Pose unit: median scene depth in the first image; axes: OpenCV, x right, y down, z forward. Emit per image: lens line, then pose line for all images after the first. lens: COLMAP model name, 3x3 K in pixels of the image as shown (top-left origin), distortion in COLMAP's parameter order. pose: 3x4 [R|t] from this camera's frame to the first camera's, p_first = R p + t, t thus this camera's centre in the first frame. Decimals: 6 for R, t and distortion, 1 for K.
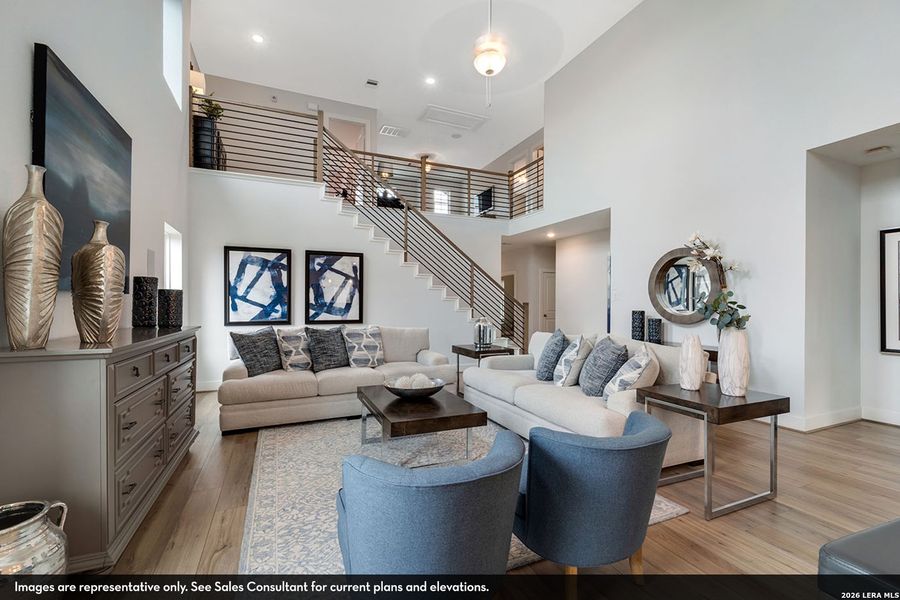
lens RADIAL K [[395.5, 0, 452.5], [0, 395.5, 303.6], [0, 0, 1]] dist [0.001865, -0.000202]
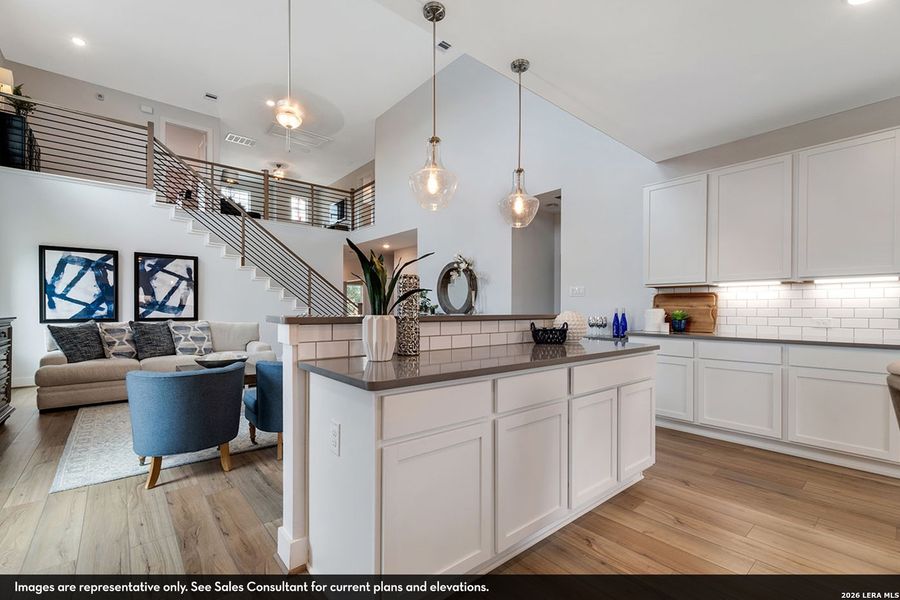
lens RADIAL K [[394.8, 0, 454.0], [0, 394.8, 311.6], [0, 0, 1]] dist [0.000844, -0.000627]
pose [[0.957558, -0.003399, 0.288221, 0.149254], [0.001571, 0.999977, 0.006575, 0.020097], [-0.288237, -0.005843, 0.957541, -0.274833]]
